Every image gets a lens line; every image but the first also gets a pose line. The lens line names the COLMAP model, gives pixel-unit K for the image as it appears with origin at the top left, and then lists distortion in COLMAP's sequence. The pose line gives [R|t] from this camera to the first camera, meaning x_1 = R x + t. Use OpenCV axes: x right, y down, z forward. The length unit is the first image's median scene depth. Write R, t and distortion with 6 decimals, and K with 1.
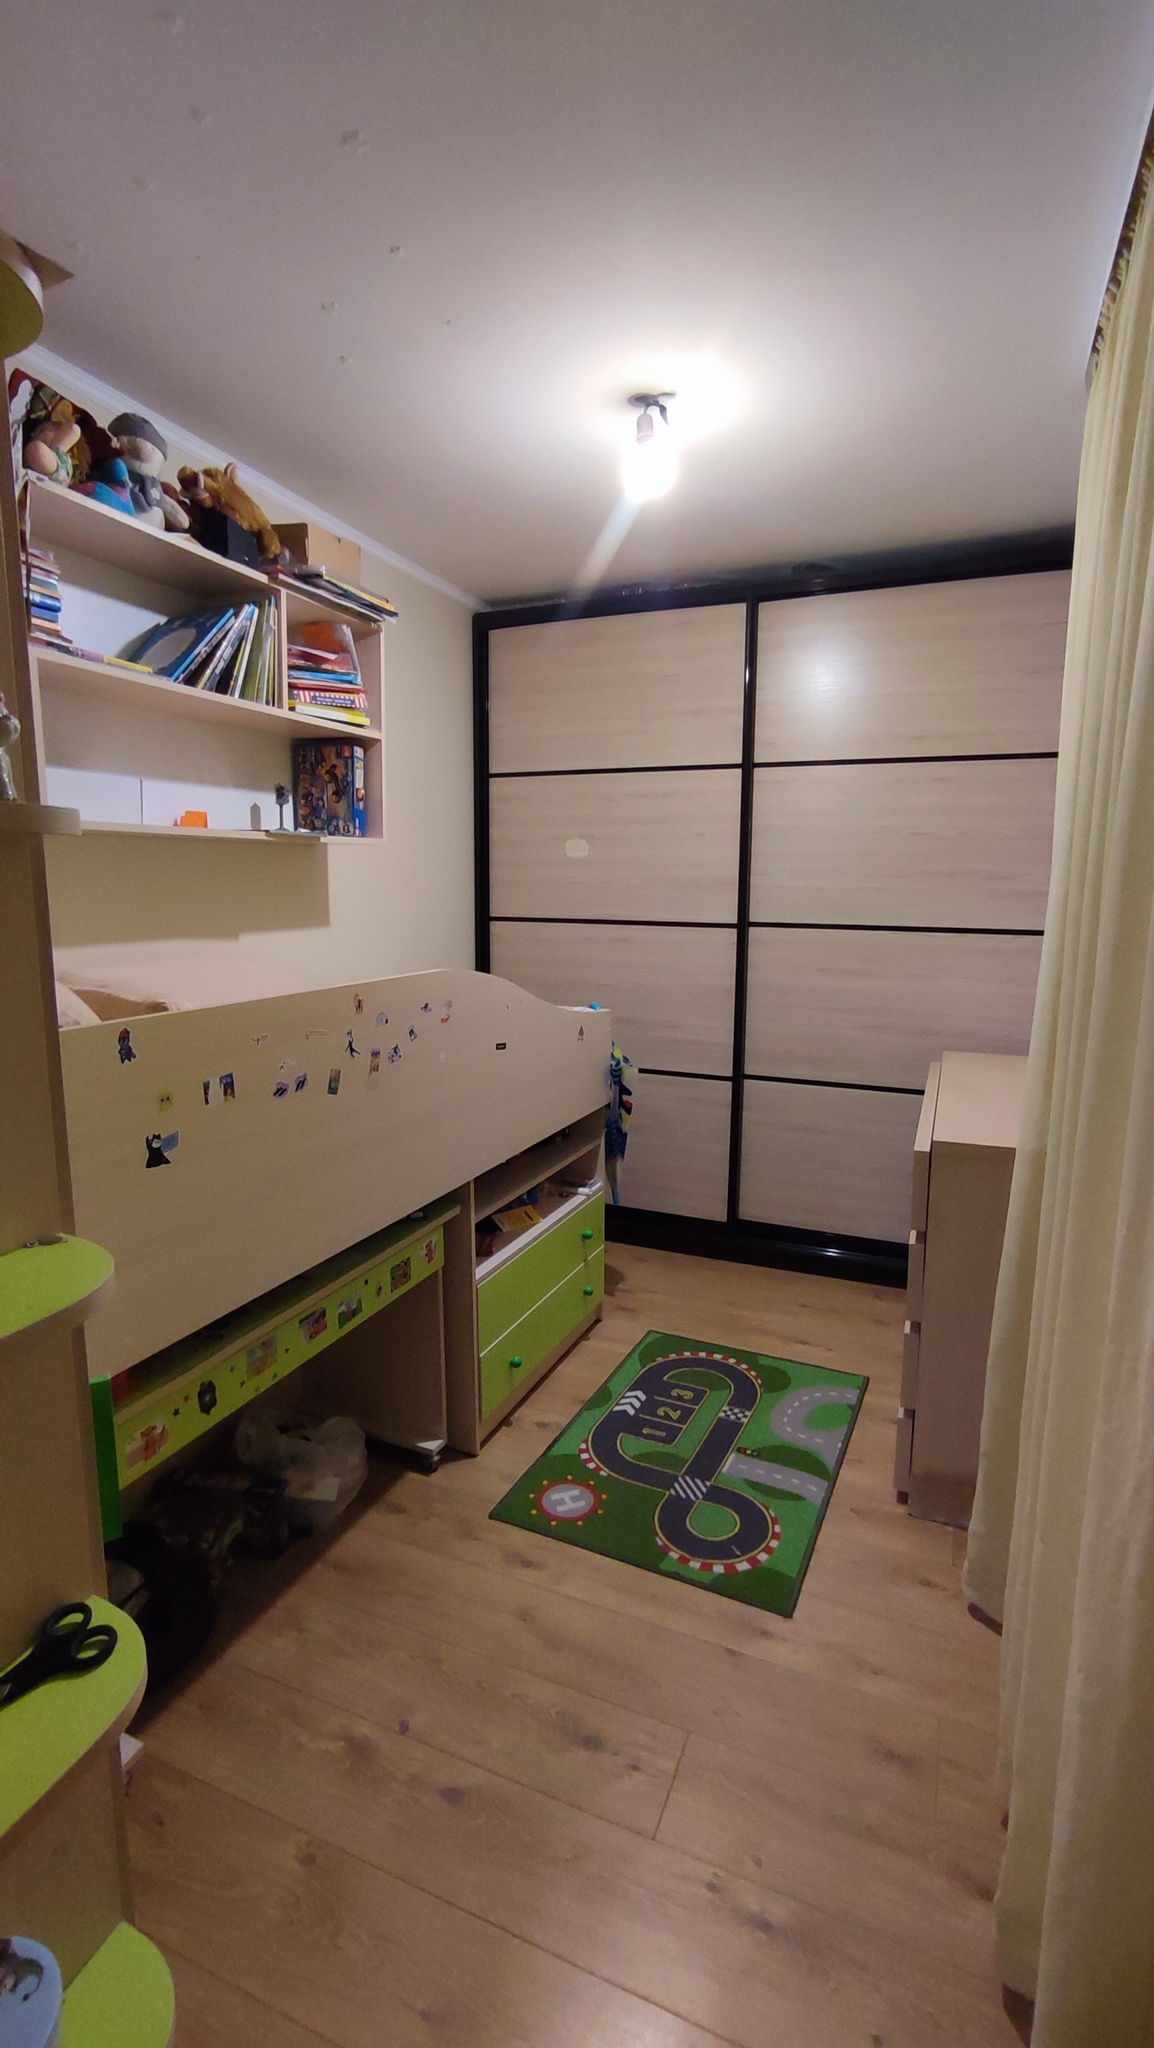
lens RADIAL K [[928.0, 0, 581.3], [0, 928.0, 1027.2], [0, 0, 1]] dist [-0.001292, 0.016700]
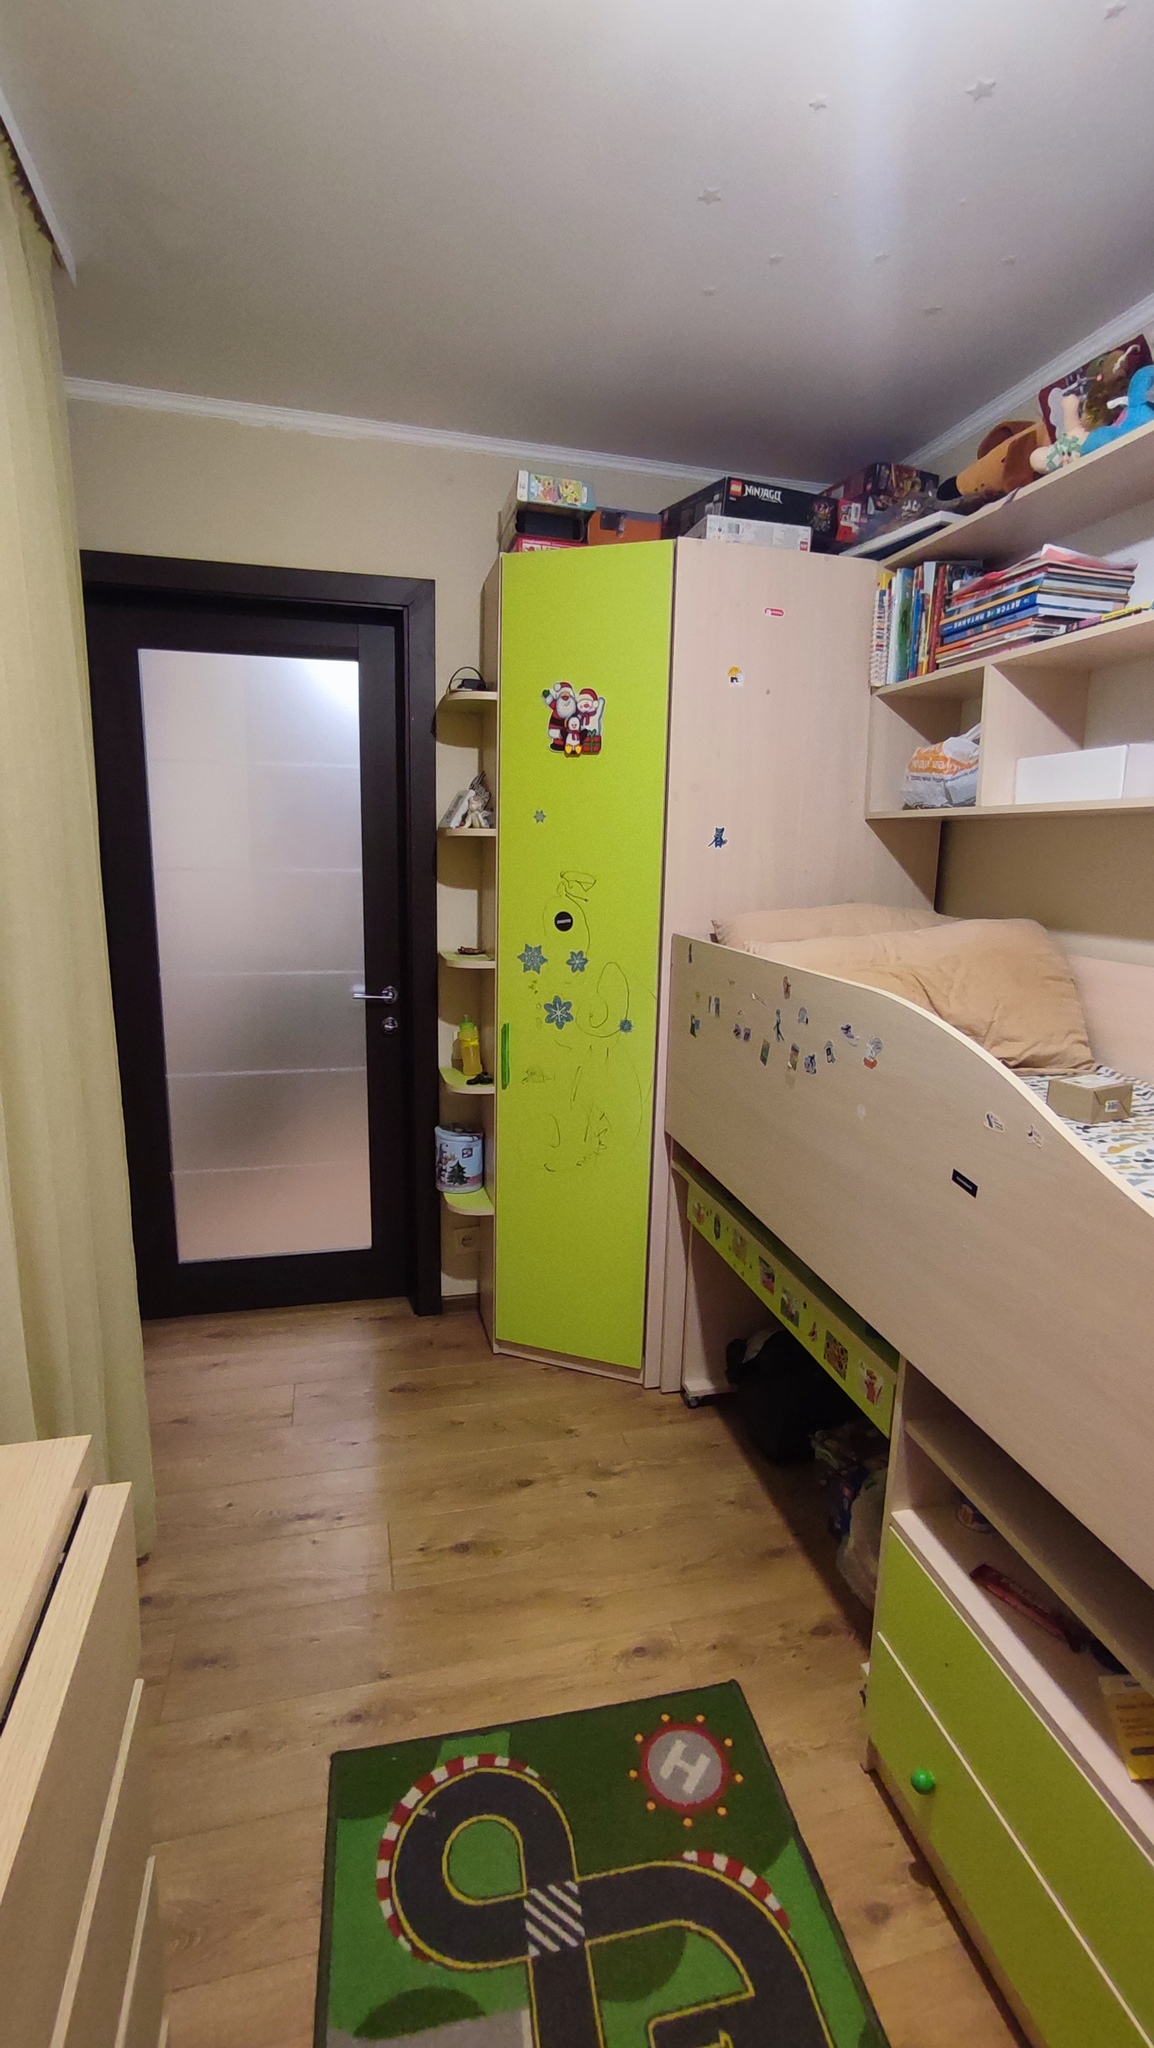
lens RADIAL K [[928.0, 0, 581.3], [0, 928.0, 1027.2], [0, 0, 1]] dist [-0.001292, 0.016700]
pose [[-0.789069, 0.092077, -0.607365, 0.457379], [-0.124794, 0.944060, 0.305249, -0.225875], [0.601495, 0.316658, -0.733438, 1.425503]]
